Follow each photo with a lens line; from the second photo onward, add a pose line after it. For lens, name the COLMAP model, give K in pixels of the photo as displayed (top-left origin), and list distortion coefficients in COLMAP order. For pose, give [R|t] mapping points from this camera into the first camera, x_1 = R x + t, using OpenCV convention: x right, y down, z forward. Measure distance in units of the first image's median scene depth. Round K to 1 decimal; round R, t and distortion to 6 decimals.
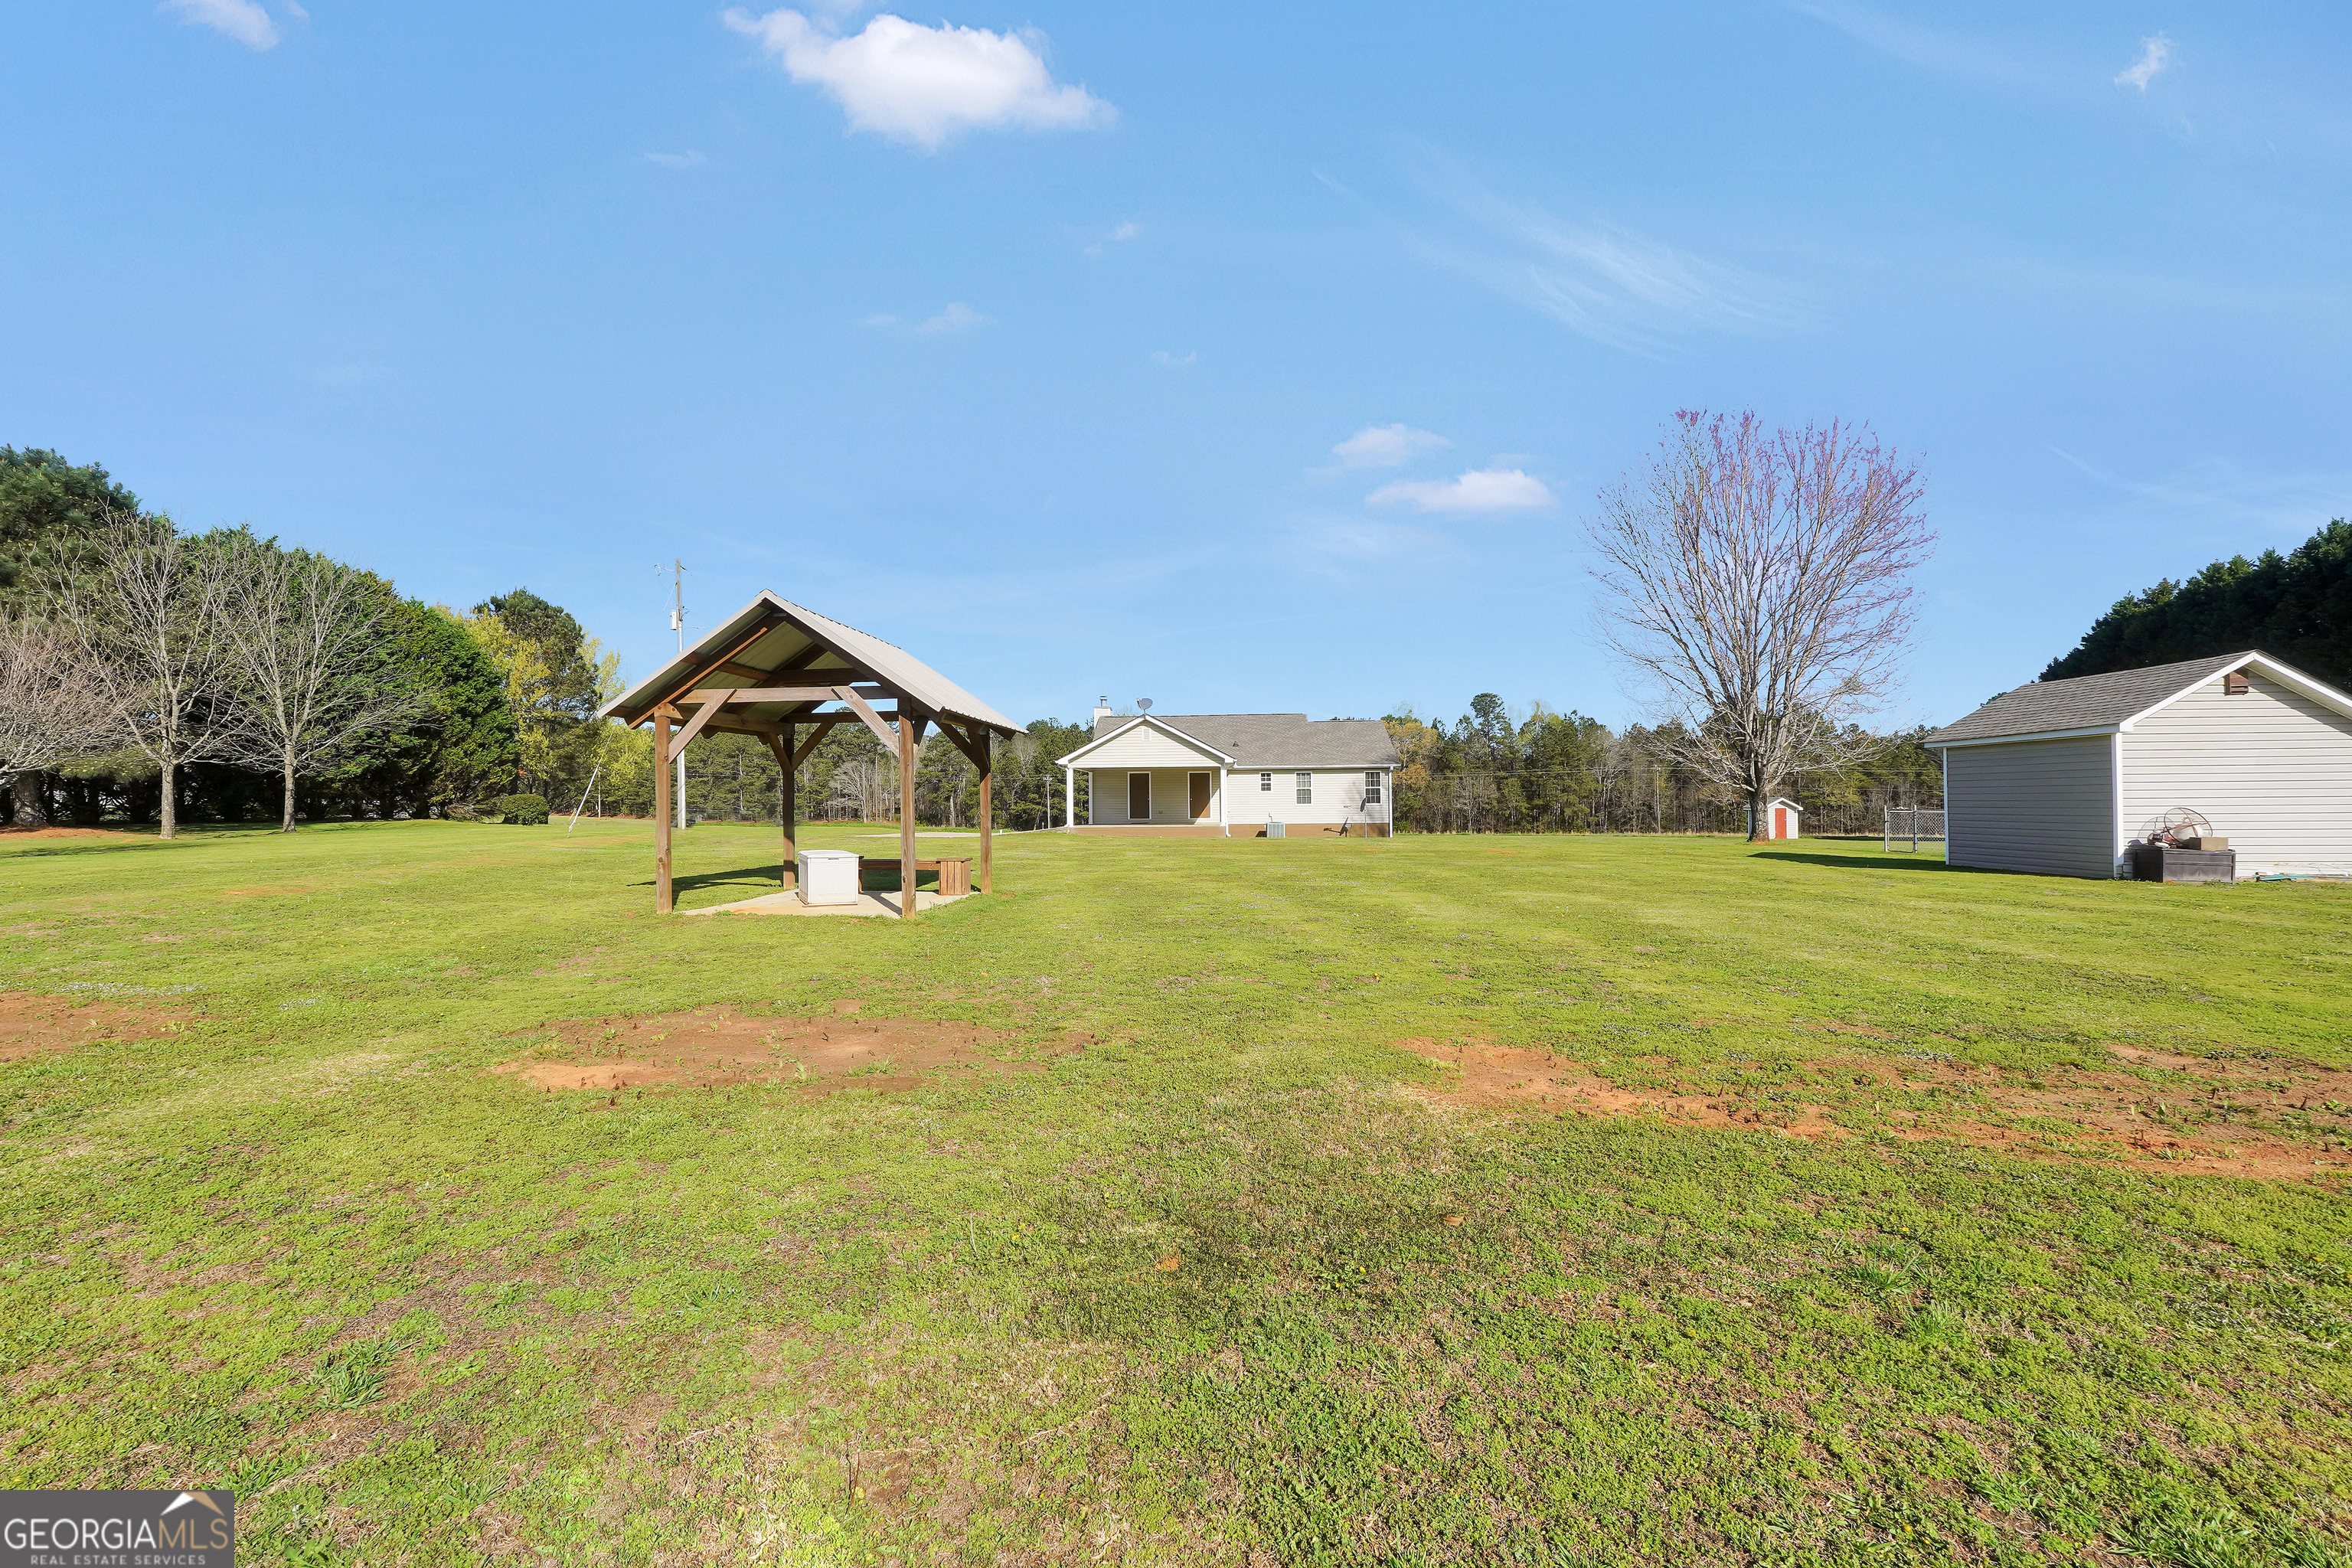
lens RADIAL K [[1006.7, 0, 1176.0], [0, 1006.7, 784.0], [0, 0, 1]] dist [-0.003226, 0.000076]
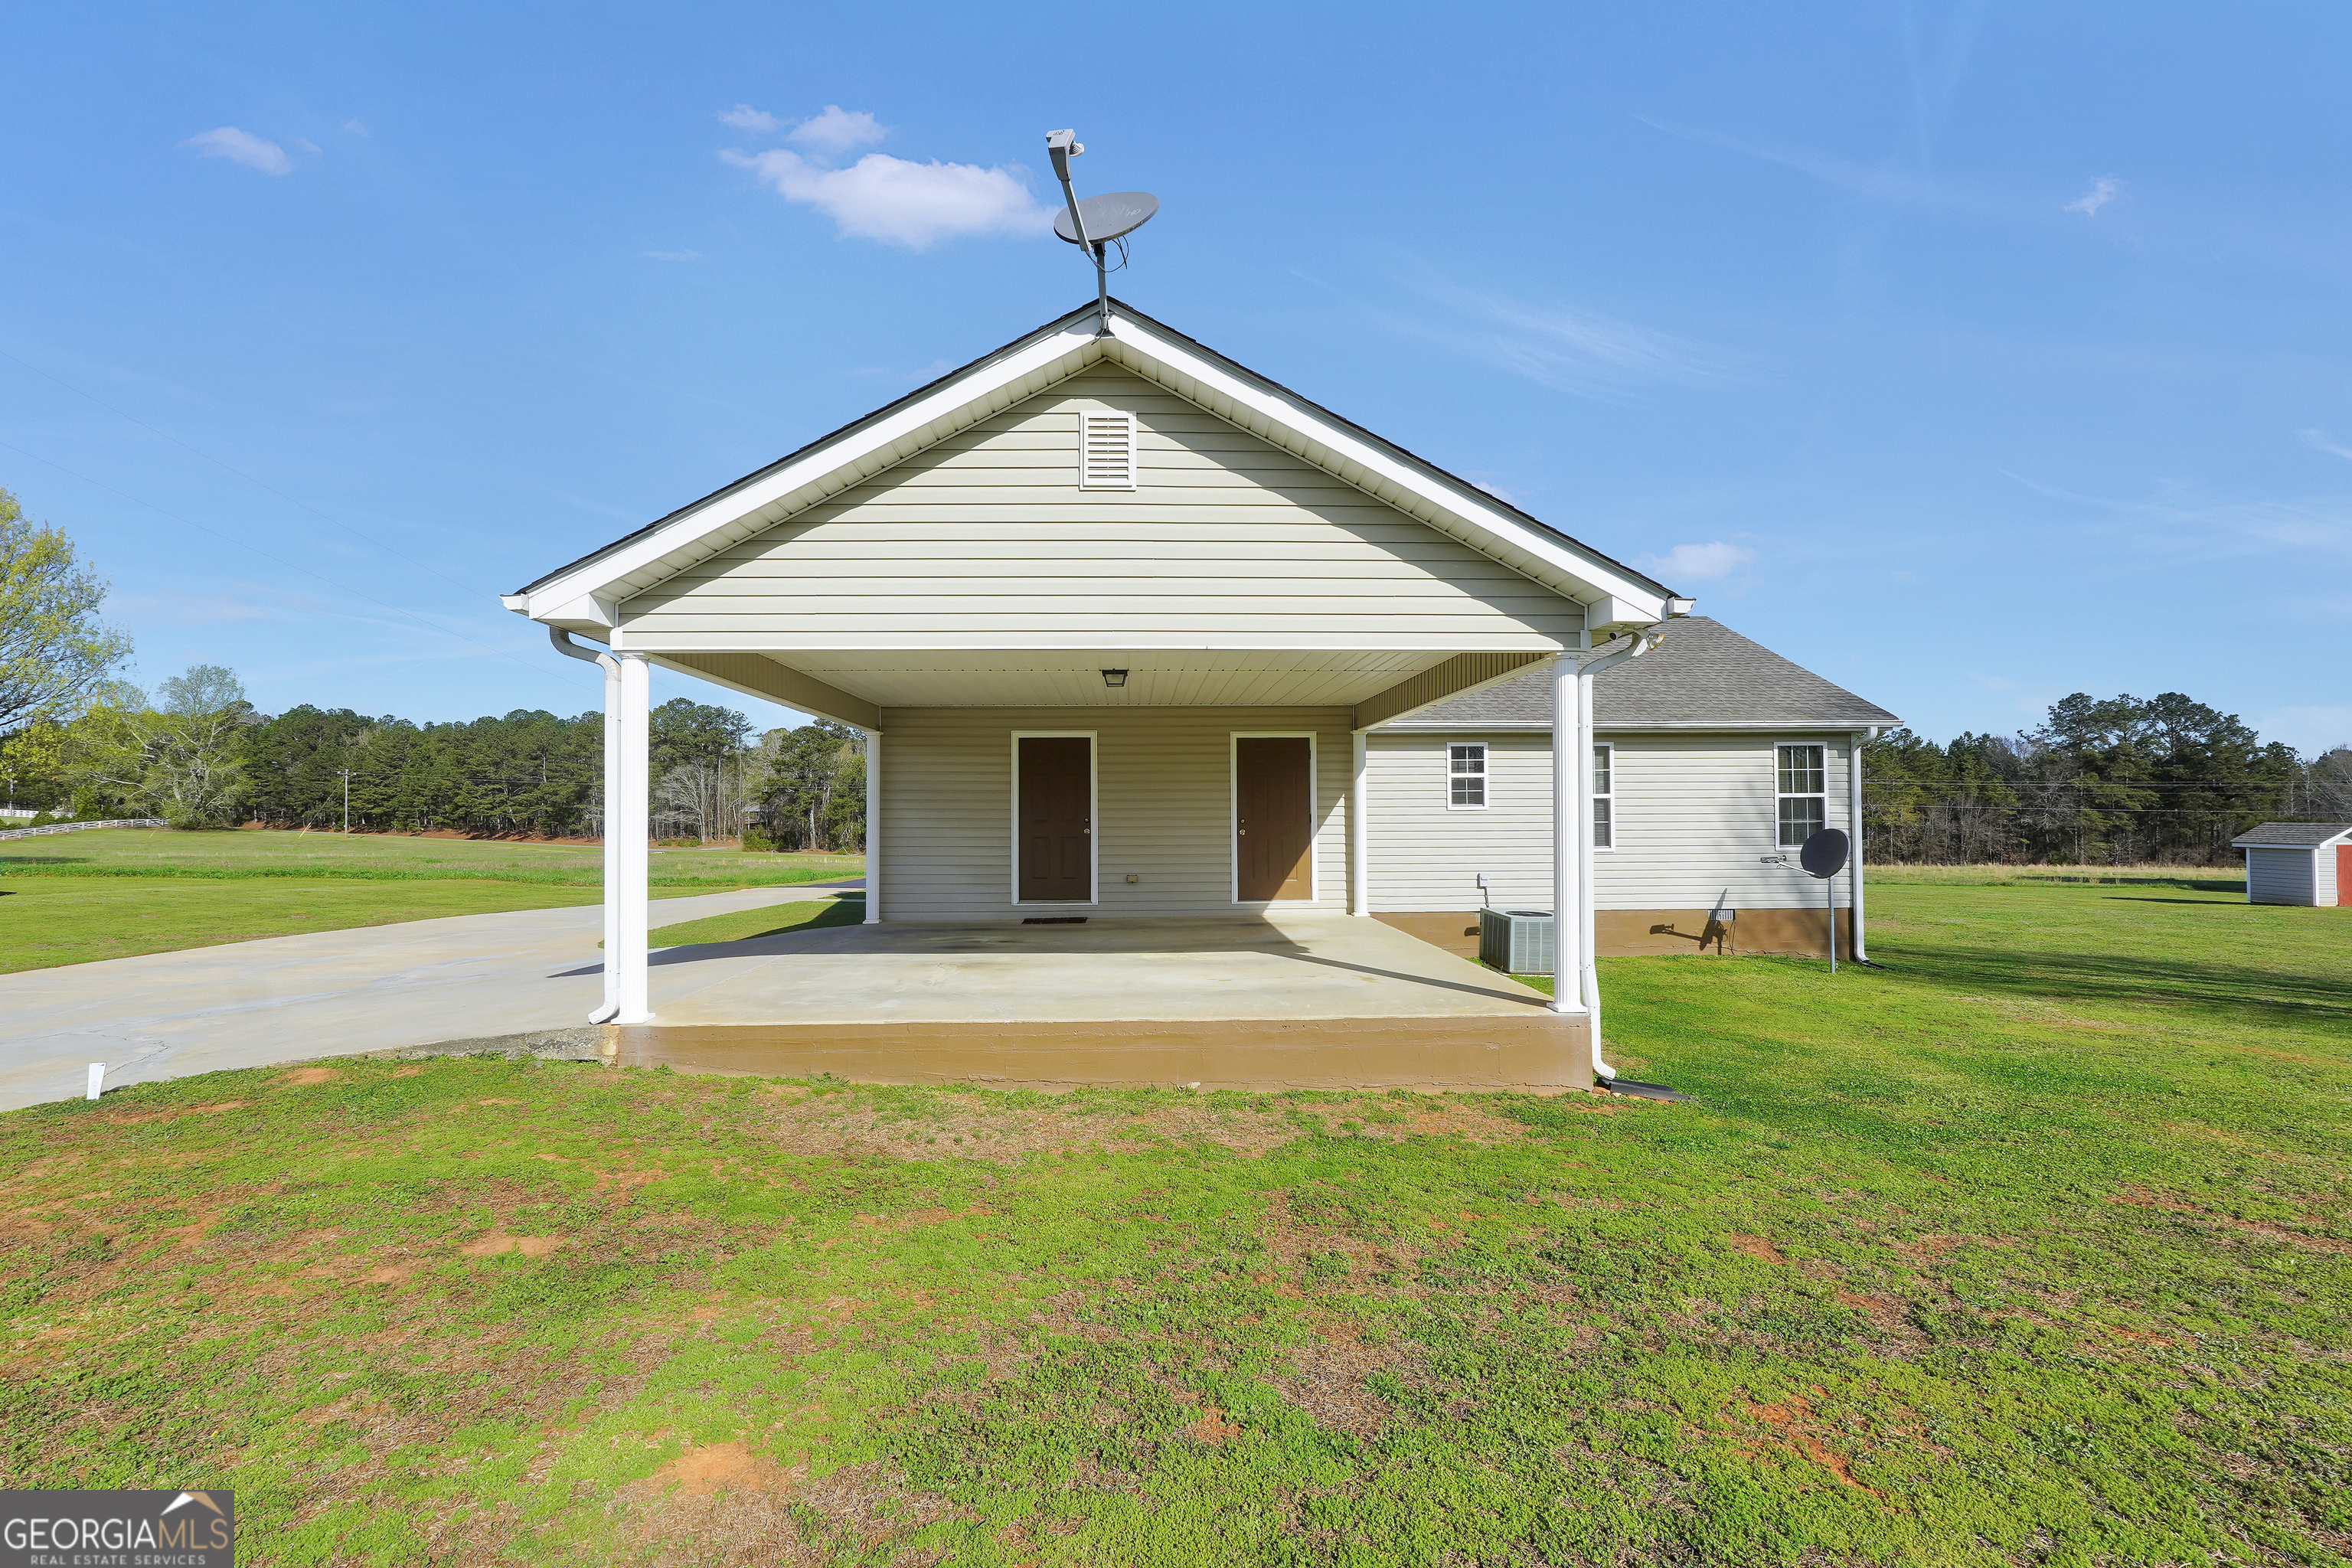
lens RADIAL K [[996.3, 0, 1172.9], [0, 996.3, 782.3], [0, 0, 1]] dist [-0.012721, 0.003411]
pose [[0.996180, 0.007059, 0.087042, -0.008097], [-0.005698, 0.999858, -0.015875, 0.001654], [-0.087142, 0.015318, 0.996078, 0.211758]]
